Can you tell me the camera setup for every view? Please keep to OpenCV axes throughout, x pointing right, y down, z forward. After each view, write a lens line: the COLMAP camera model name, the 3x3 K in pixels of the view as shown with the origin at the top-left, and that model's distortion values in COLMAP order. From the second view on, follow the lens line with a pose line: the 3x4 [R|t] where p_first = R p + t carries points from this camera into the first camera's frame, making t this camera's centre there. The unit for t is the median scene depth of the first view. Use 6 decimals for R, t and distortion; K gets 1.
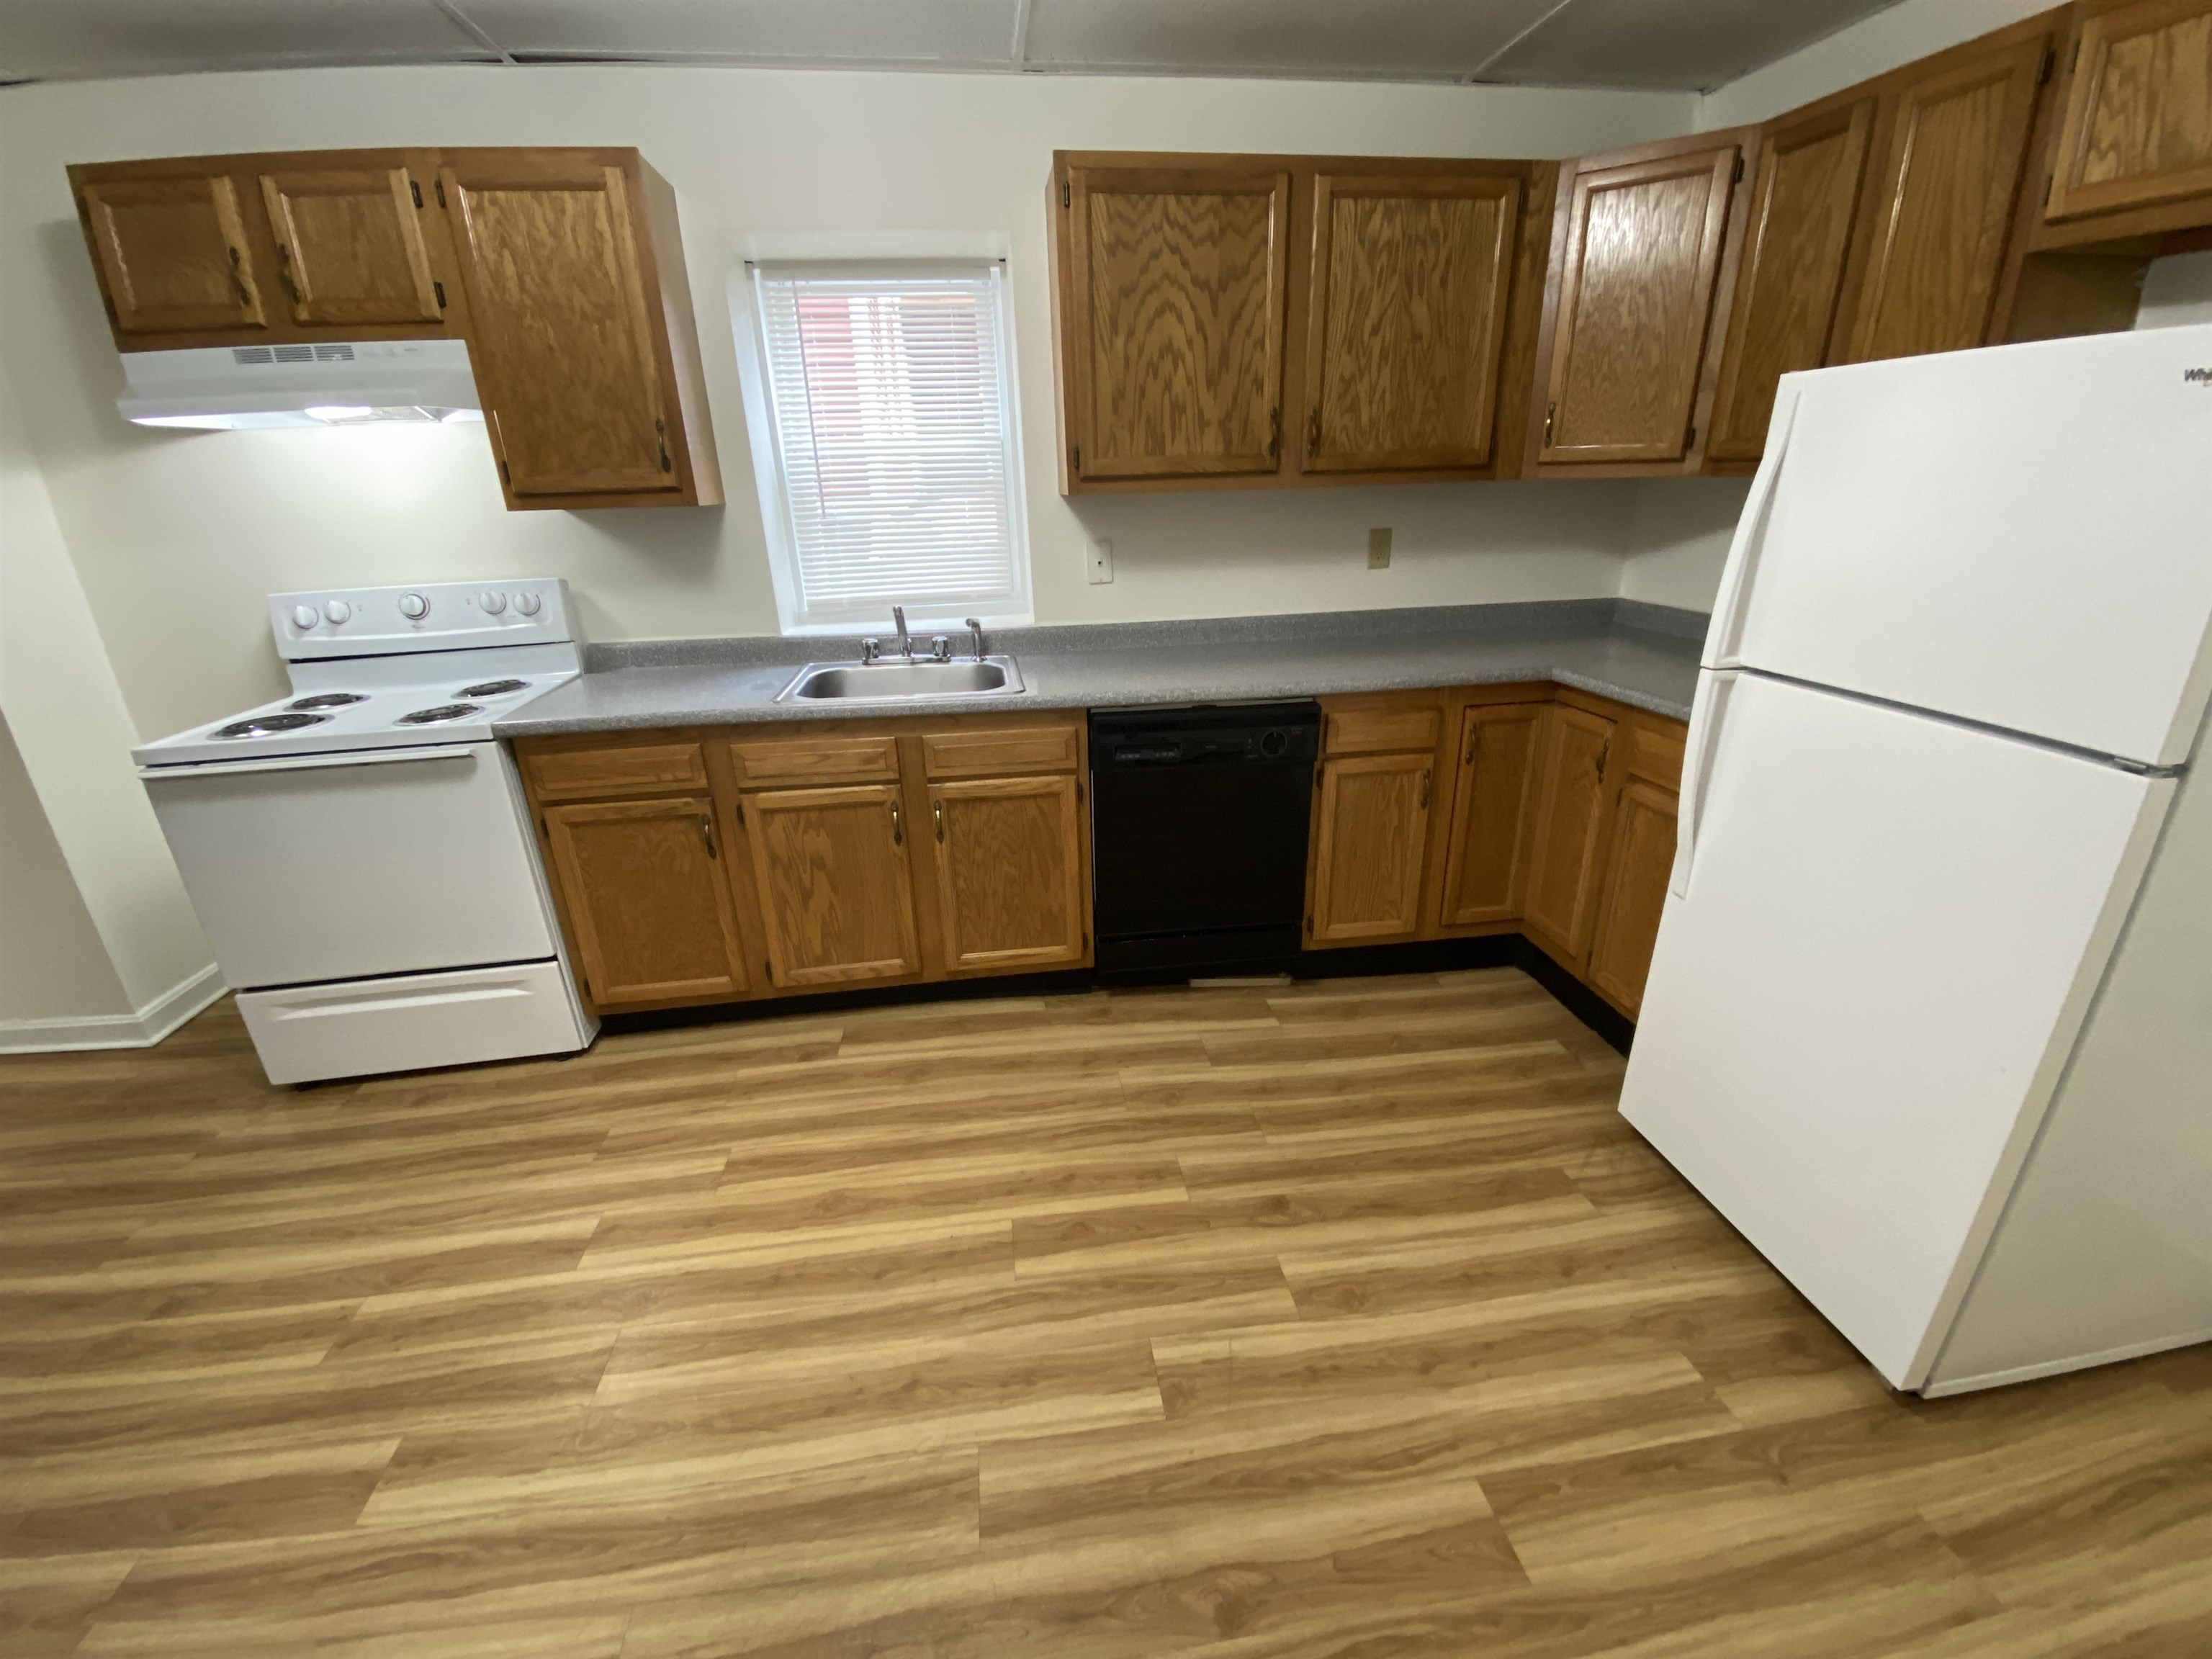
lens RADIAL K [[893.0, 0, 1101.4], [0, 893.0, 823.1], [0, 0, 1]] dist [0.023032, -0.021511]
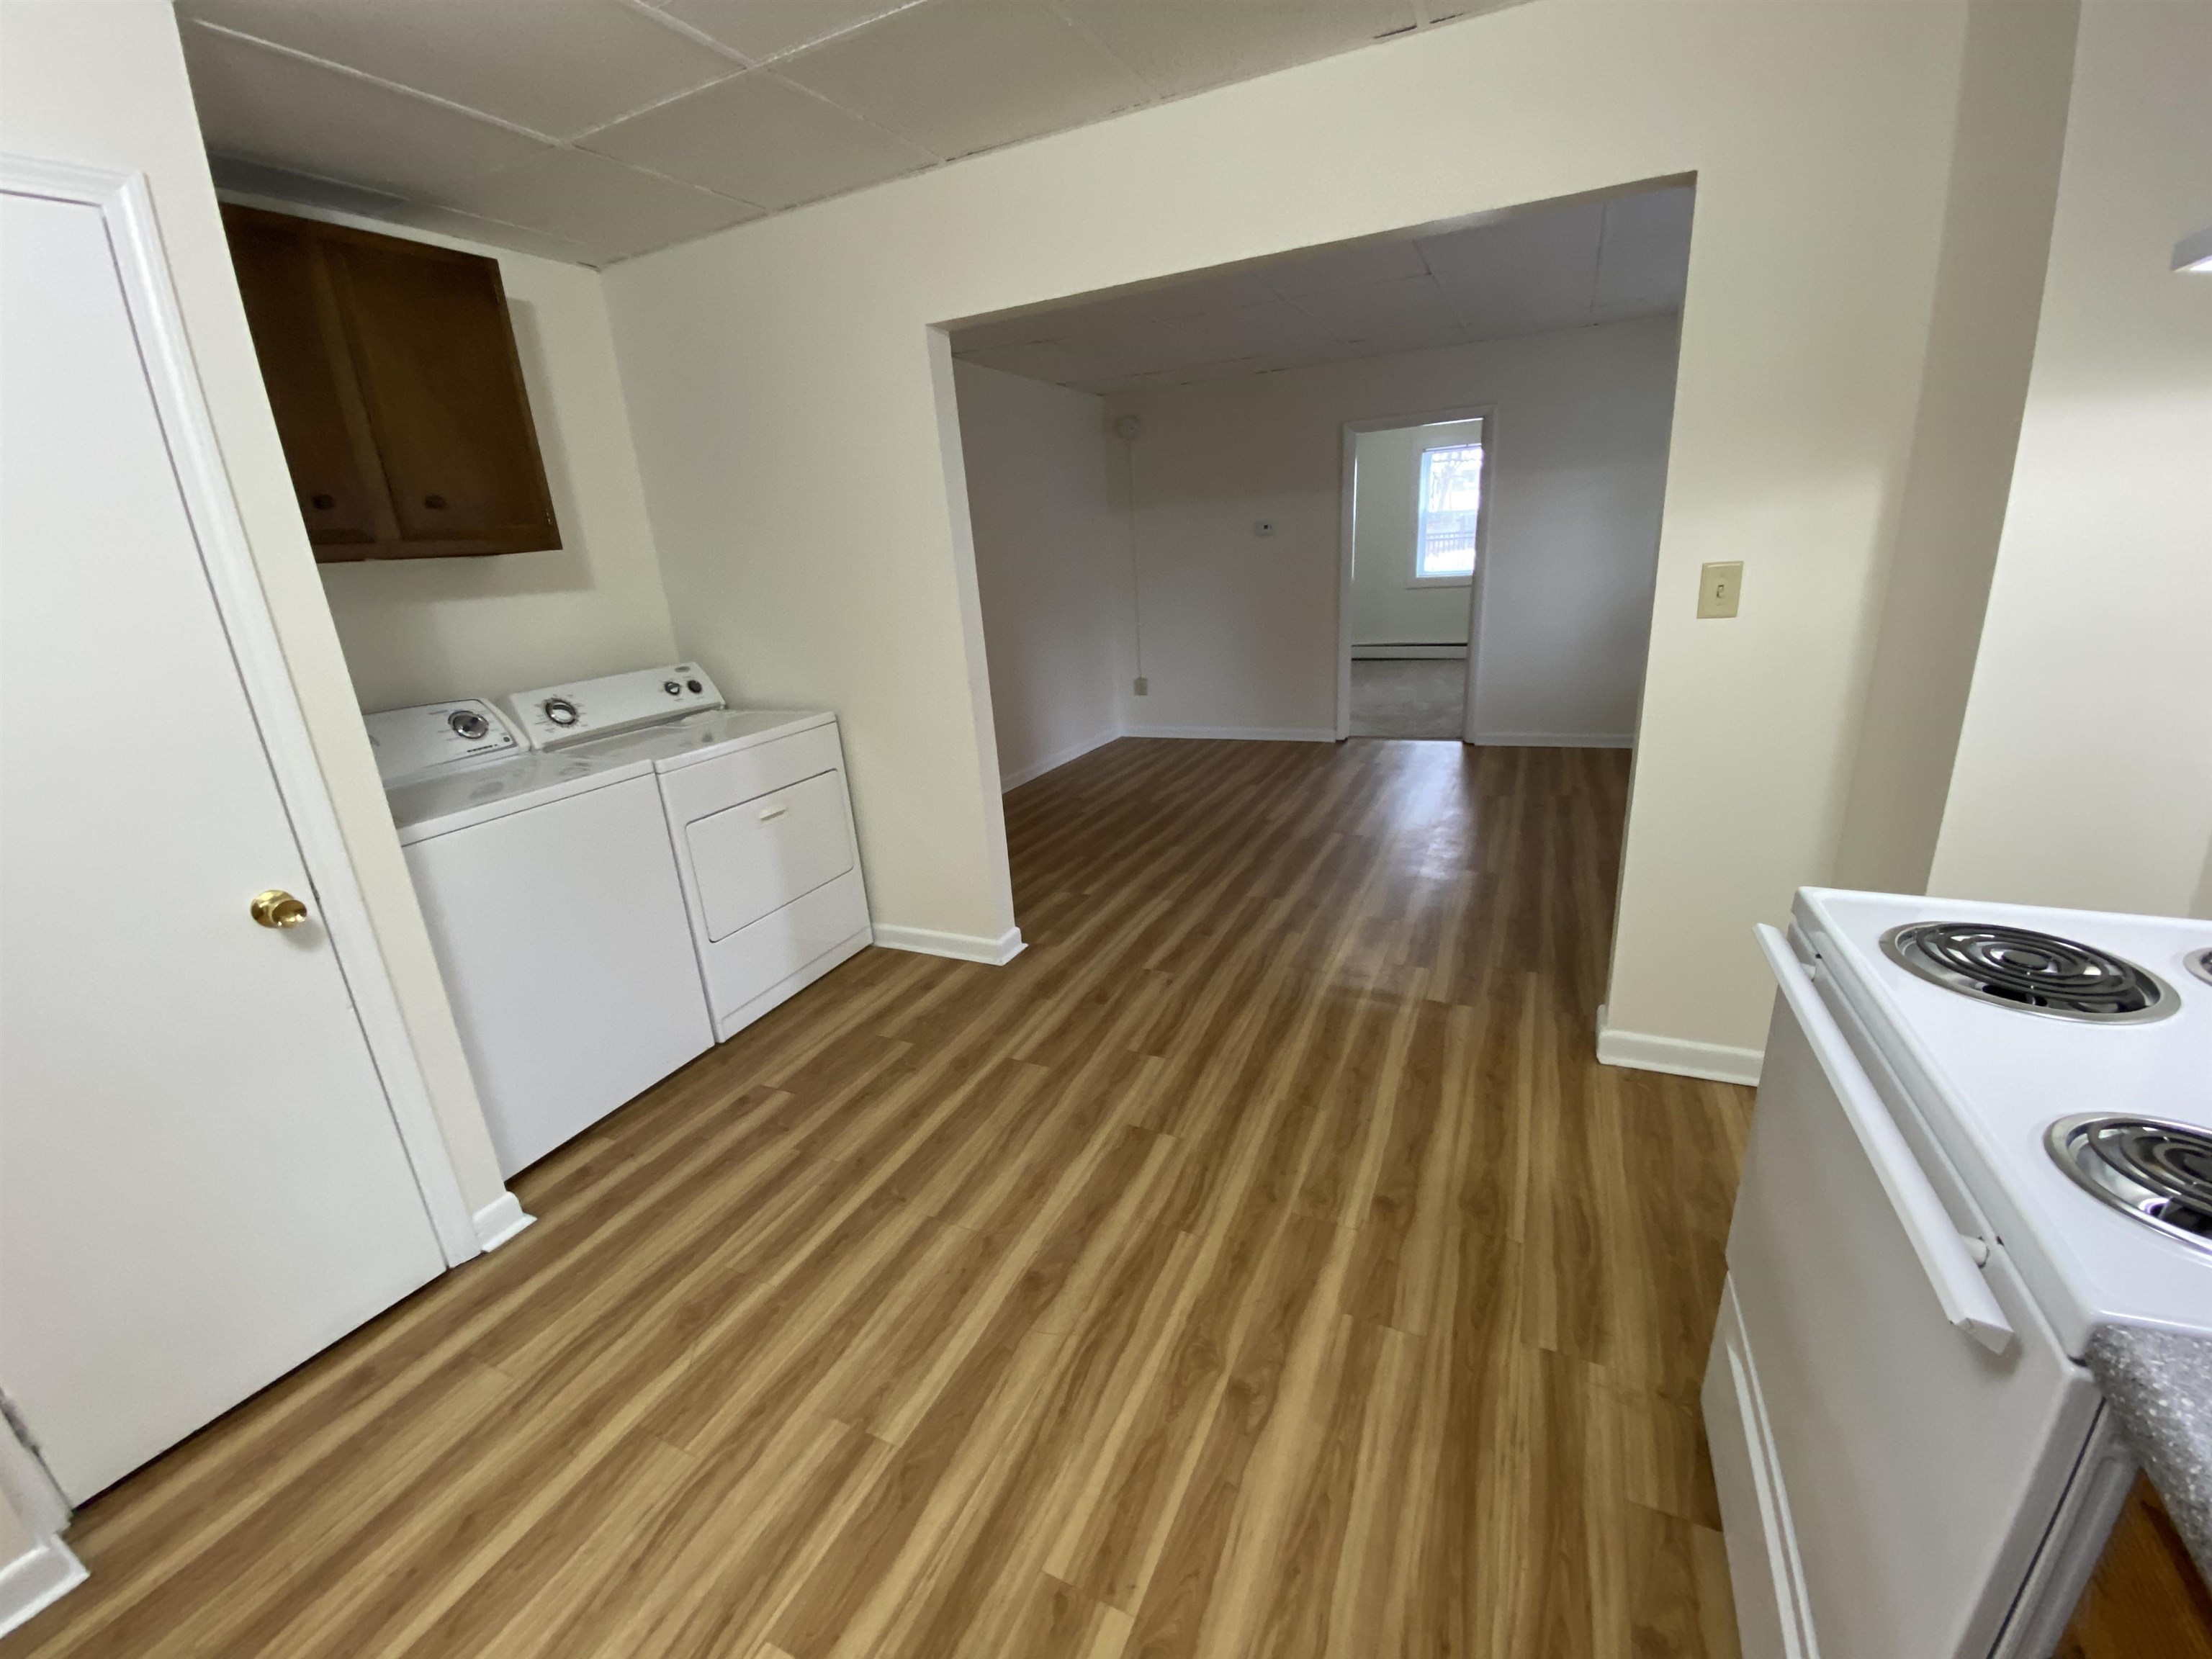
lens RADIAL K [[893.0, 0, 1101.4], [0, 893.0, 823.1], [0, 0, 1]] dist [0.023032, -0.021511]
pose [[-0.547028, 0.313295, -0.776277, -0.341195], [-0.222206, 0.839715, 0.495483, -0.278340], [0.807084, 0.443537, -0.389732, 0.750935]]
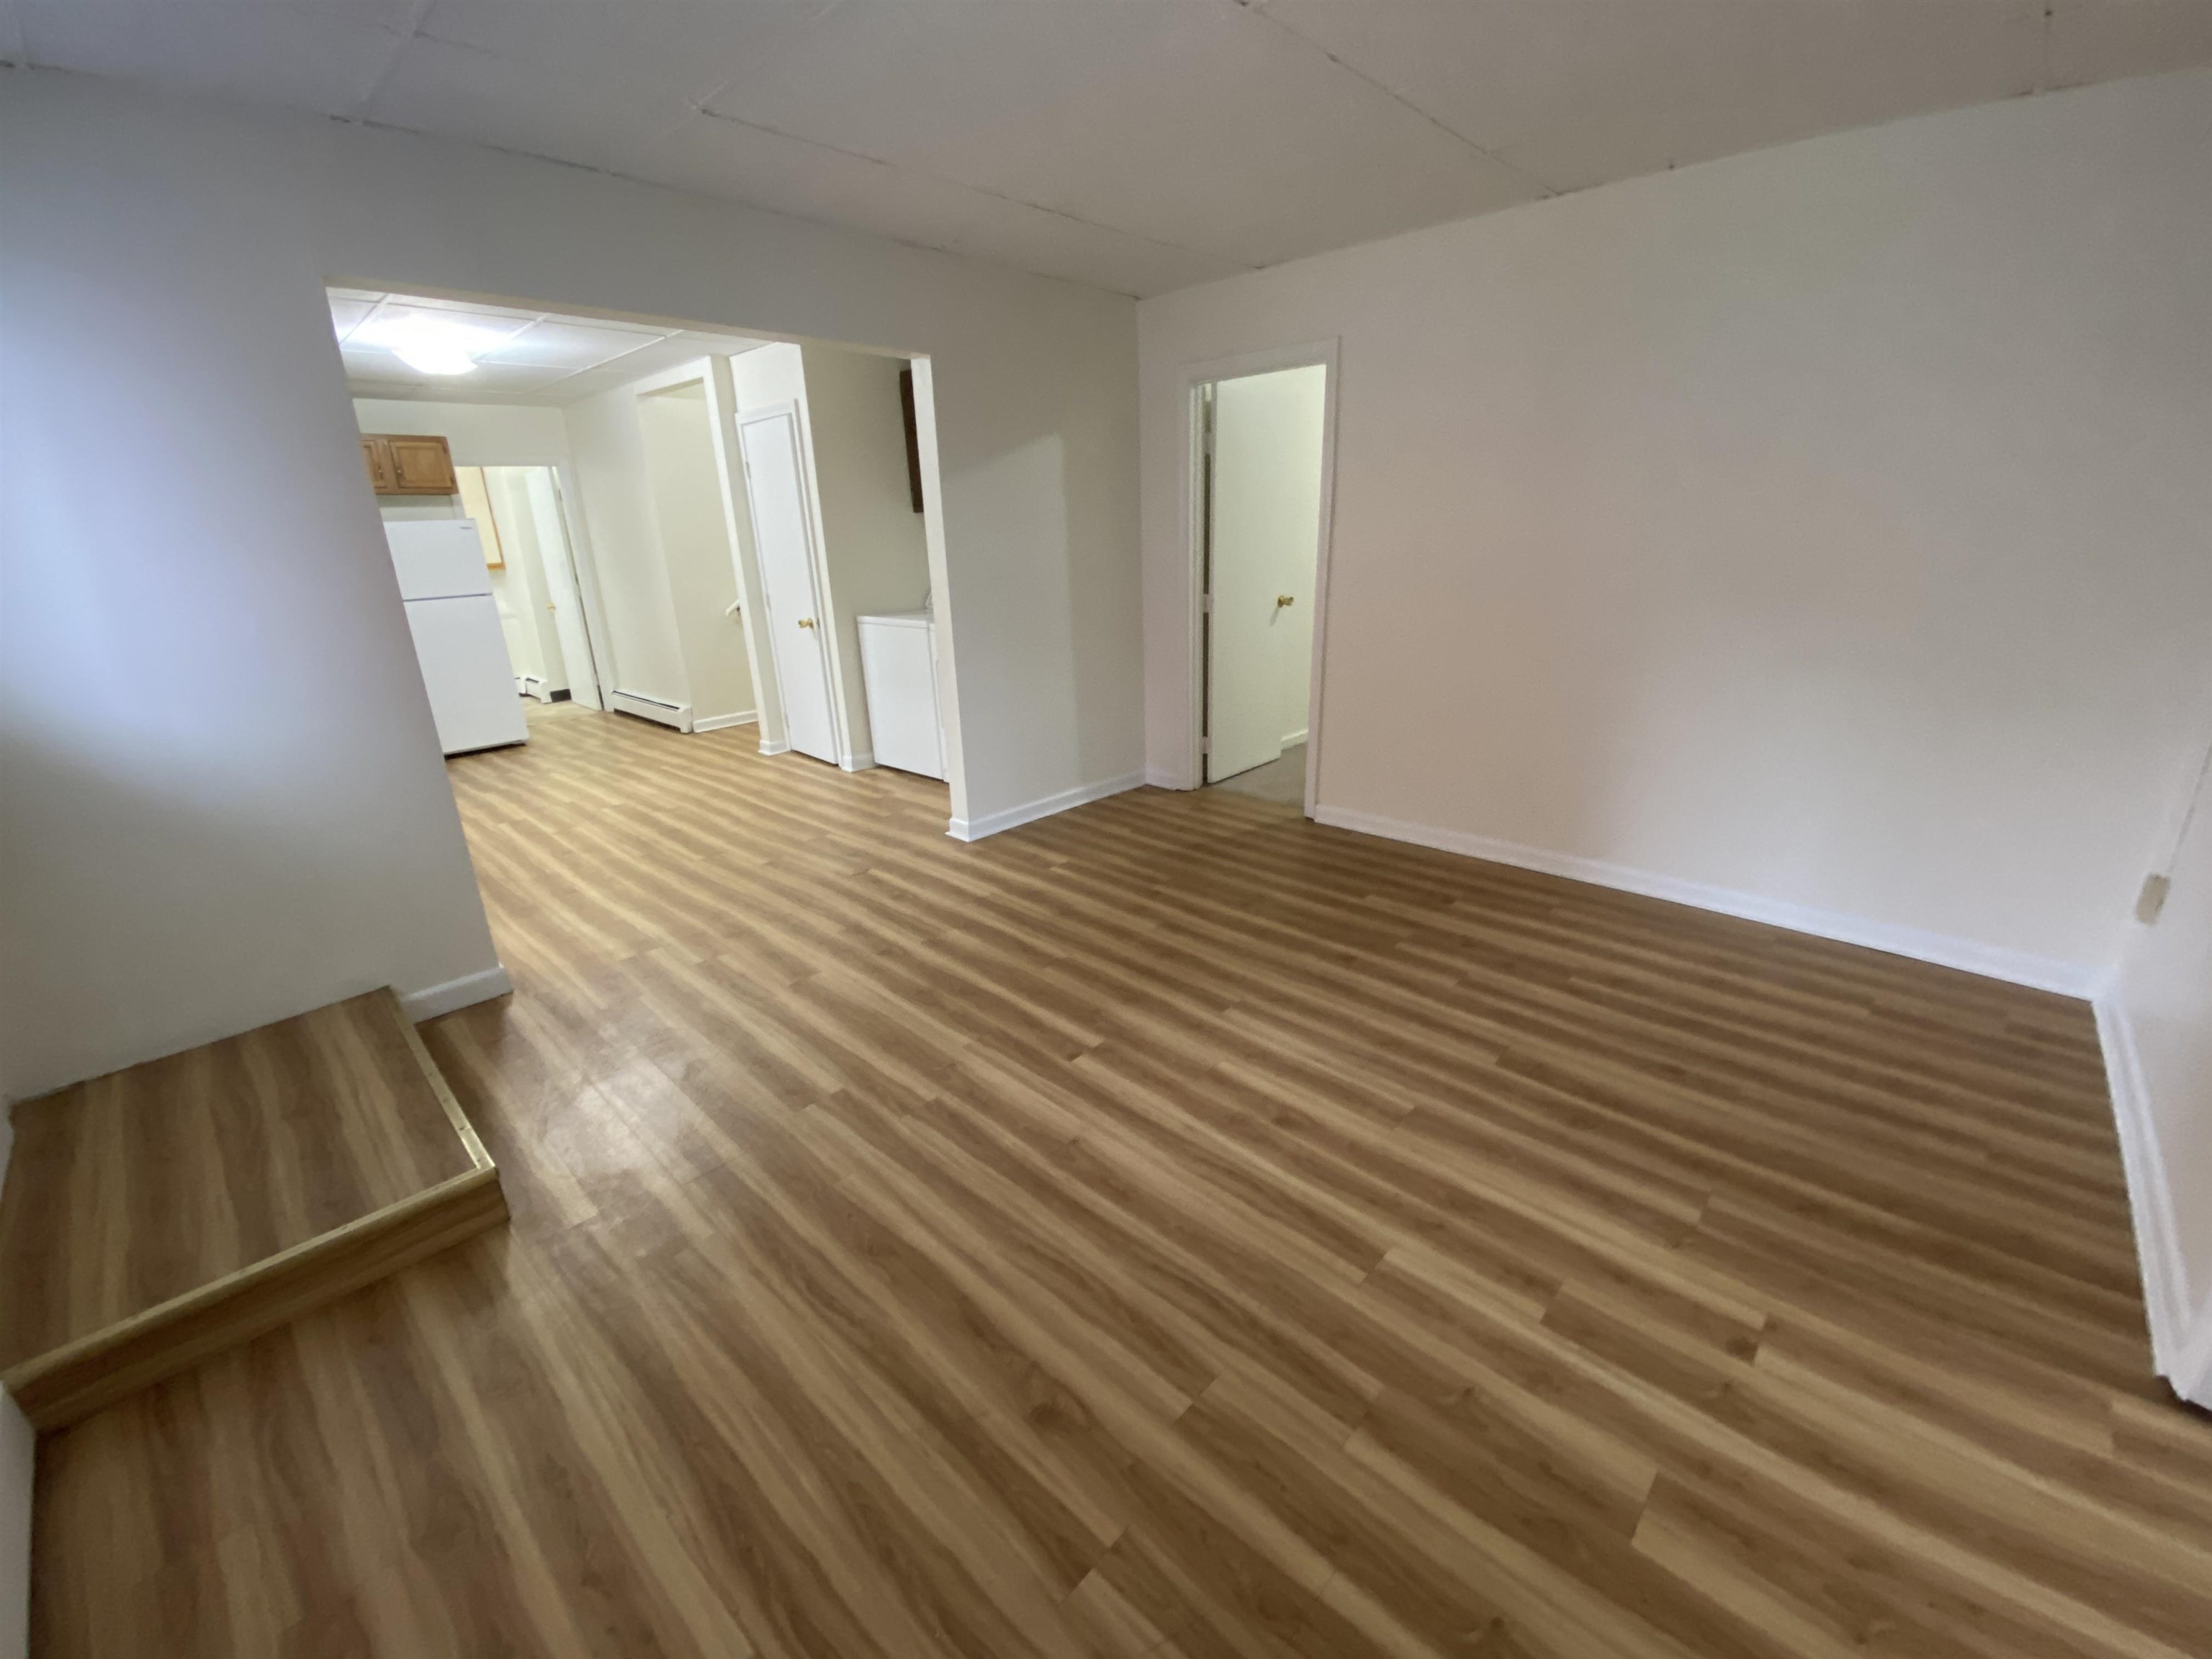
lens RADIAL K [[893.0, 0, 1101.4], [0, 893.0, 823.1], [0, 0, 1]] dist [0.023032, -0.021511]
pose [[-0.622160, -0.199332, 0.757089, -2.933373], [0.328787, 0.811105, 0.483743, -0.181663], [-0.710504, 0.549887, -0.439100, 0.760470]]
